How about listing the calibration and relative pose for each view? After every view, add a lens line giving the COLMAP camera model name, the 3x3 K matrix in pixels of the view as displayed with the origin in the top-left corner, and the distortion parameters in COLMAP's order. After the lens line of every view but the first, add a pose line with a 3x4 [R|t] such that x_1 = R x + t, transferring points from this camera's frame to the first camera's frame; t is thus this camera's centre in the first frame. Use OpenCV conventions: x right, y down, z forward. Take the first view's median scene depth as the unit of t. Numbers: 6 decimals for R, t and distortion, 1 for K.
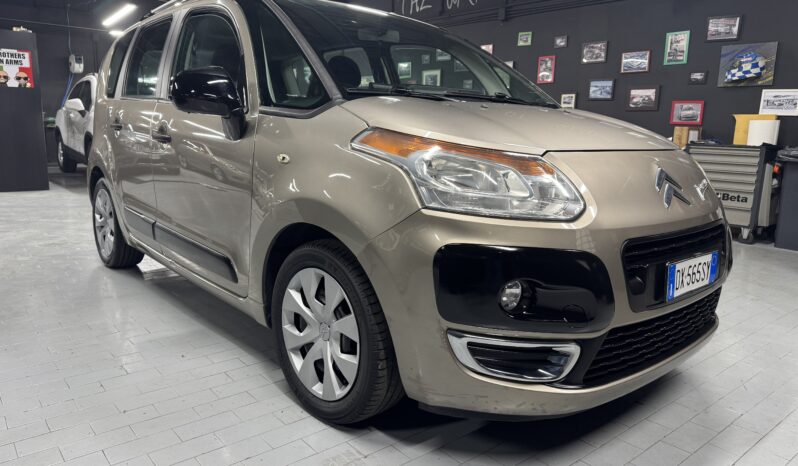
lens RADIAL K [[563.9, 0, 387.2], [0, 563.9, 232.2], [0, 0, 1]] dist [-0.034934, -0.001605]
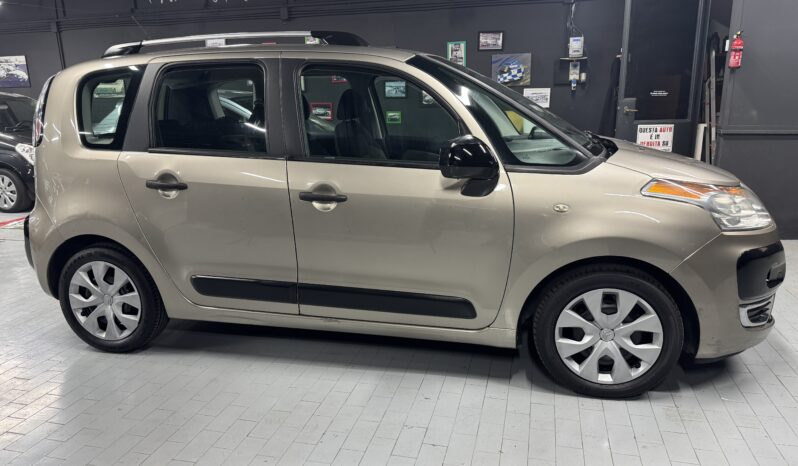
lens RADIAL K [[563.9, 0, 387.2], [0, 563.9, 232.2], [0, 0, 1]] dist [-0.034934, -0.001605]
pose [[0.813484, -0.172527, 0.555409, -0.386288], [0.150756, 0.984898, 0.085133, -0.078323], [-0.561709, 0.014477, 0.827208, 0.066199]]
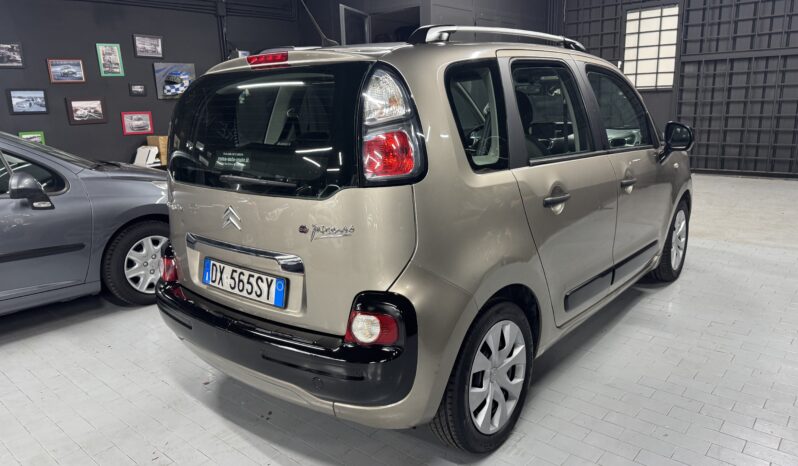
lens RADIAL K [[546.2, 0, 415.6], [0, 546.2, 237.1], [0, 0, 1]] dist [-0.012301, -0.004312]
pose [[-0.145986, -0.258070, 0.955033, -0.626084], [0.208474, 0.935672, 0.284706, -0.206898], [-0.967071, 0.240662, -0.082794, 0.659610]]
